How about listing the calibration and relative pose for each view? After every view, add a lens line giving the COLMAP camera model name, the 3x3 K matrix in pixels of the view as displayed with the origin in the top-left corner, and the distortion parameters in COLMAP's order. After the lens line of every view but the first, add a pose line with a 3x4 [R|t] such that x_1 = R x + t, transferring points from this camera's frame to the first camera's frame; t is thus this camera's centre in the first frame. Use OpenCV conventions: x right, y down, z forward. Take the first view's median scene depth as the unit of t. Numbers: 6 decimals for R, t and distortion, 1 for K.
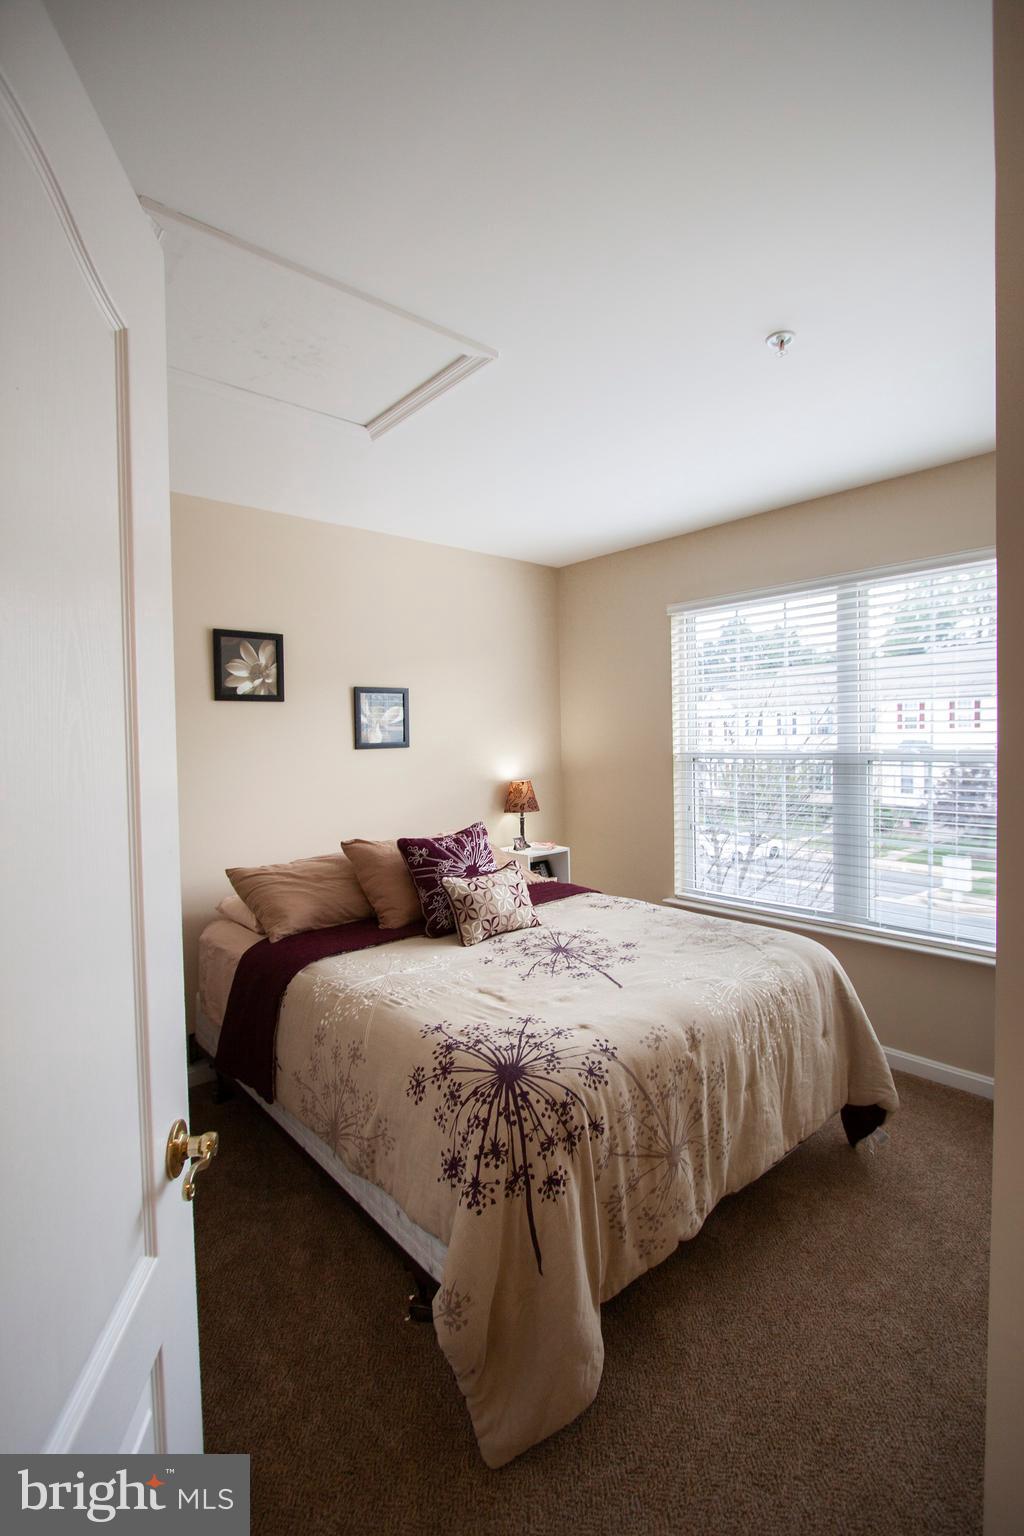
lens RADIAL K [[708.2, 0, 528.4], [0, 708.2, 761.4], [0, 0, 1]] dist [-0.019306, 0.002472]
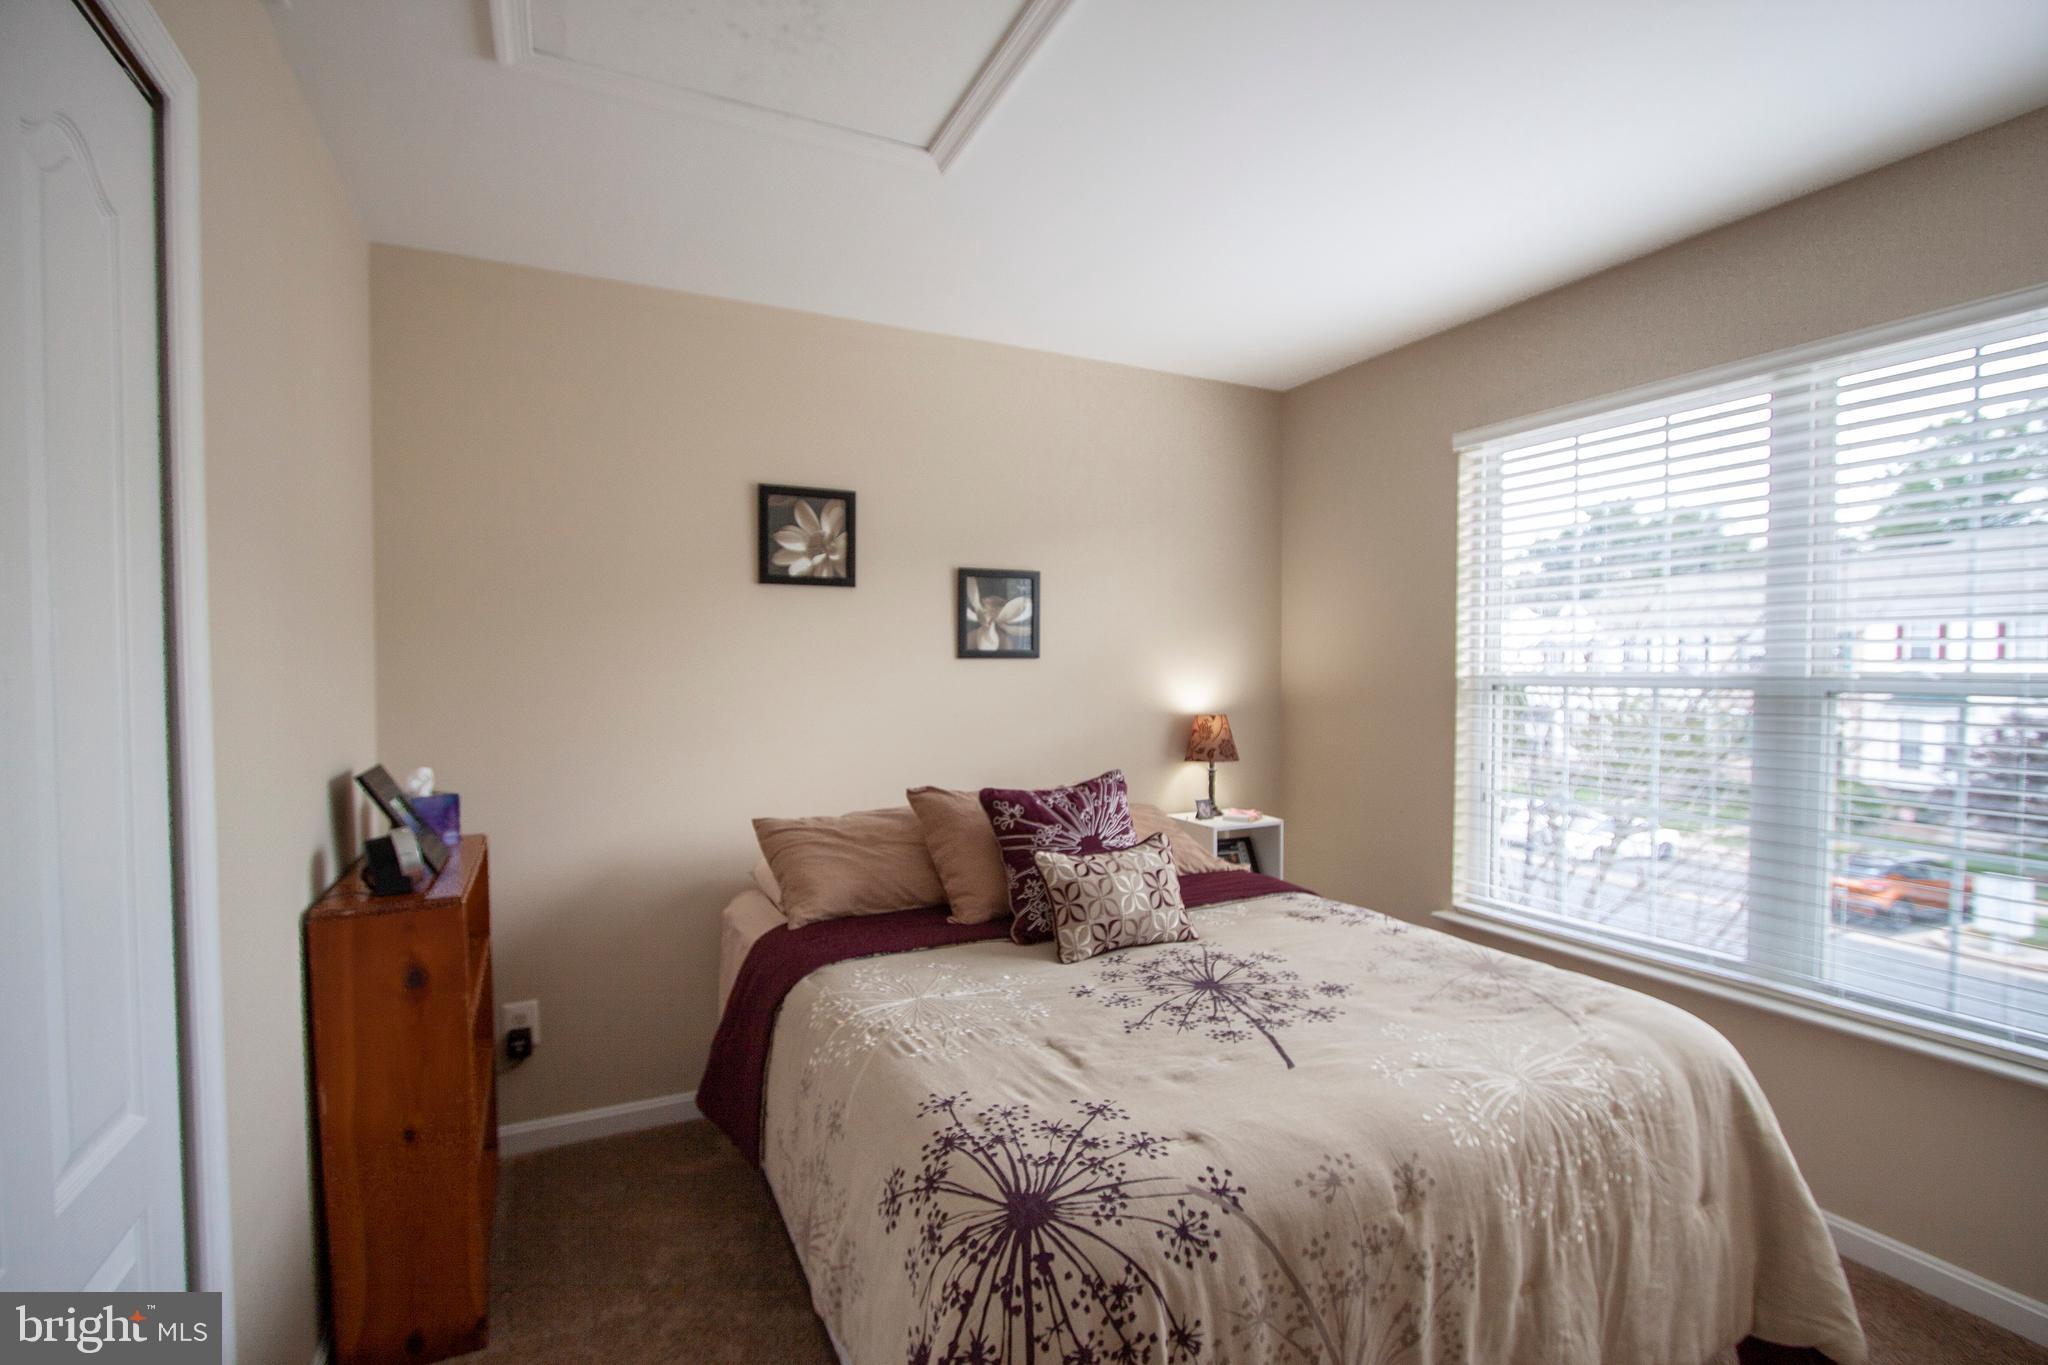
lens RADIAL K [[944.3, 0, 1033.3], [0, 944.3, 703.1], [0, 0, 1]] dist [-0.019306, 0.002472]
pose [[0.964977, 0.029249, -0.260699, 0.095555], [-0.027895, 0.999571, 0.008894, 0.022457], [0.260848, -0.001310, 0.965379, 0.177095]]
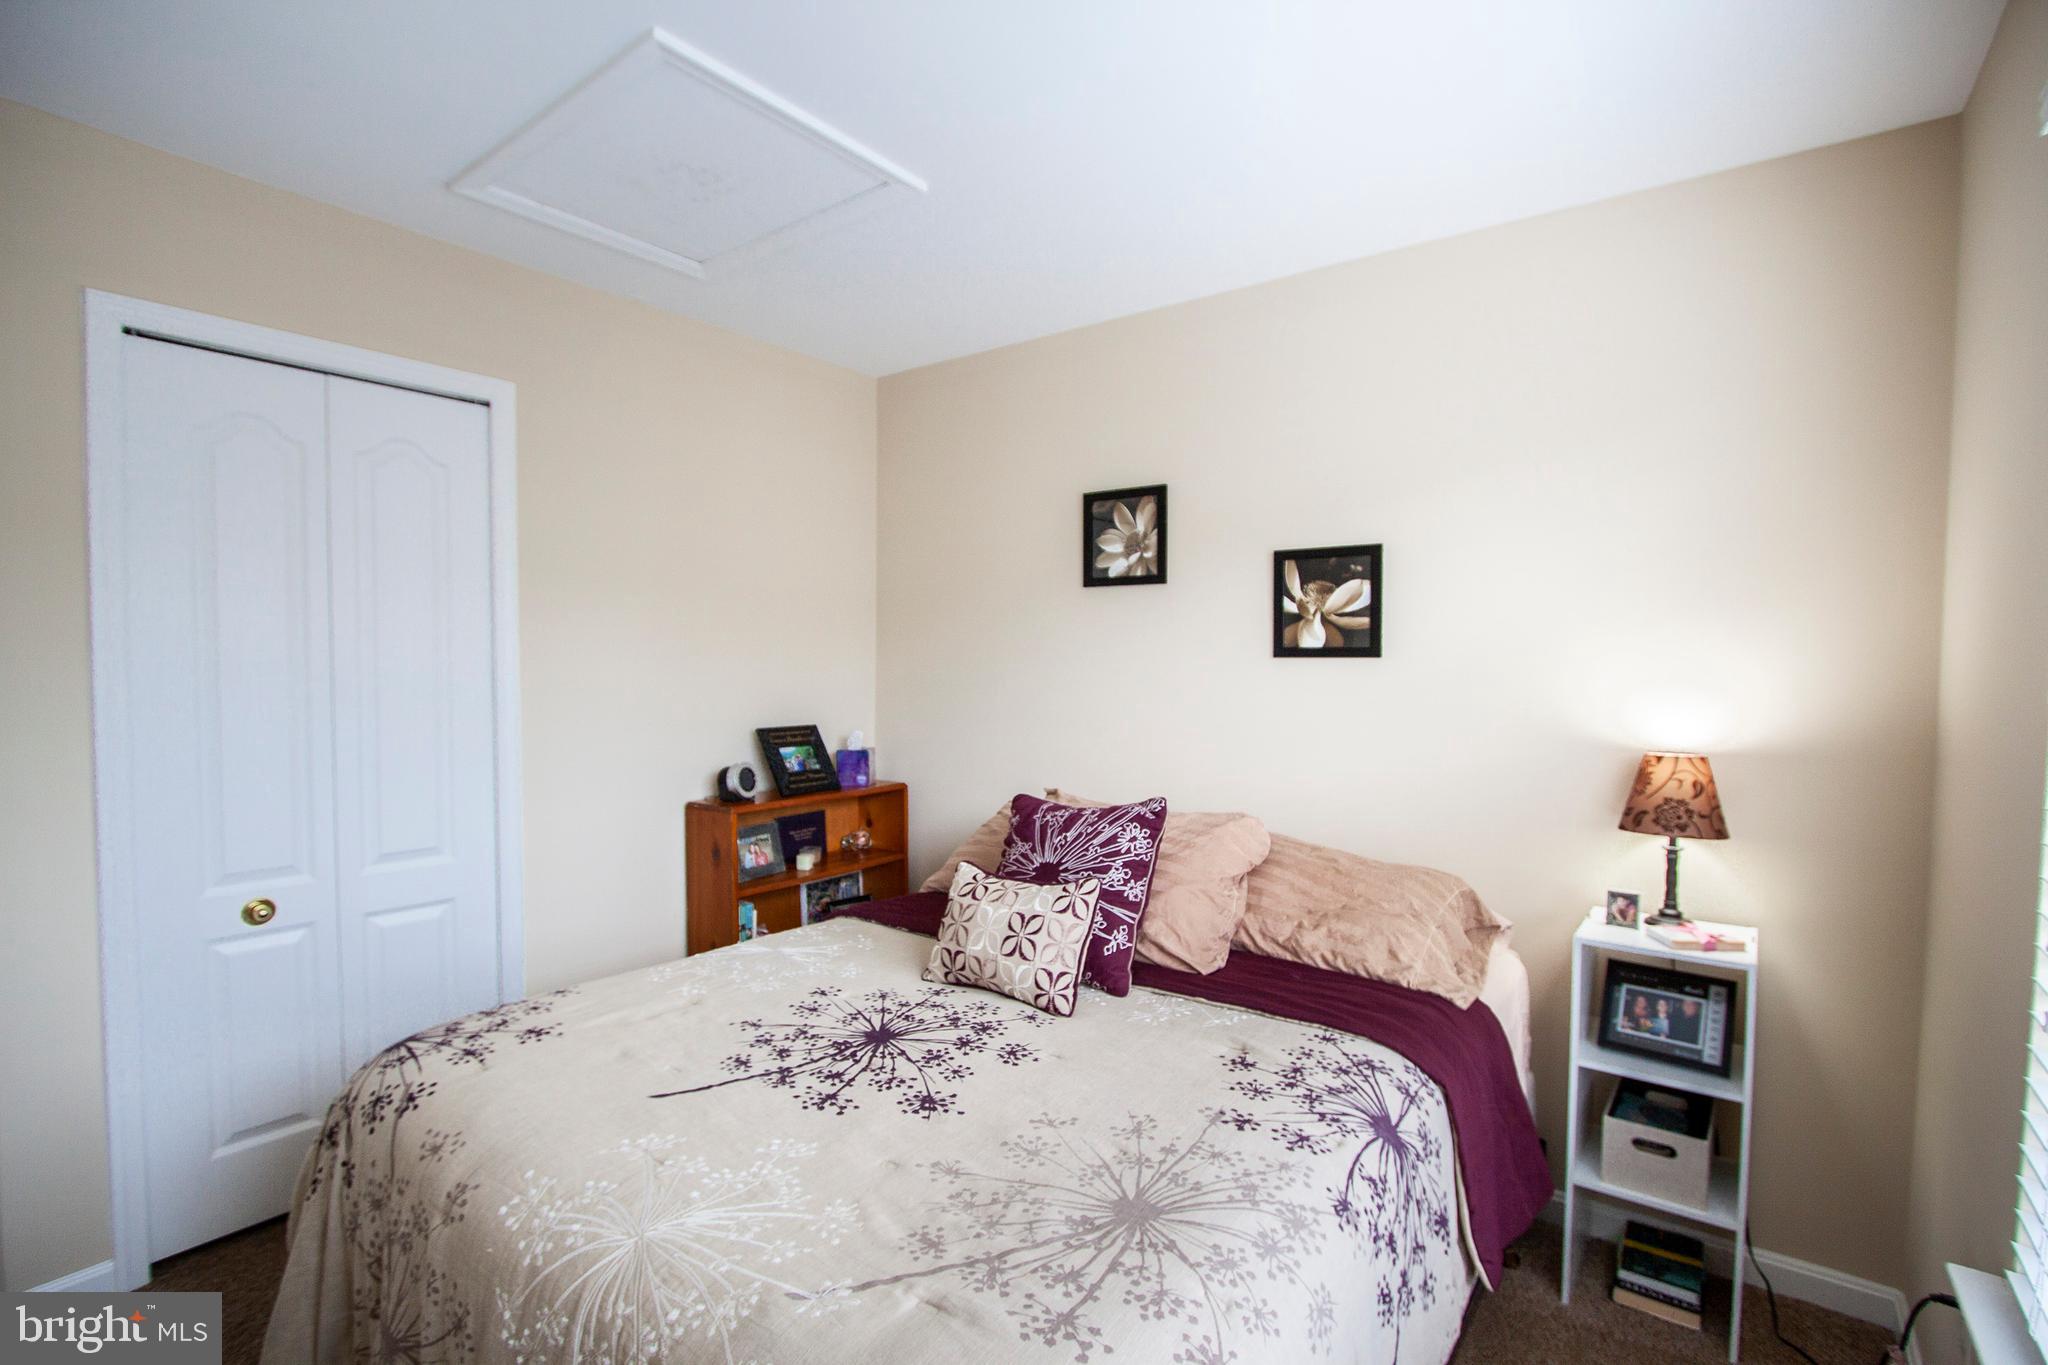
lens RADIAL K [[944.3, 0, 1033.3], [0, 944.3, 703.1], [0, 0, 1]] dist [-0.019306, 0.002472]
pose [[0.188930, 0.069165, -0.979552, 0.682672], [-0.046035, 0.997044, 0.061521, -0.025280], [0.980911, 0.033470, 0.191555, 0.906773]]
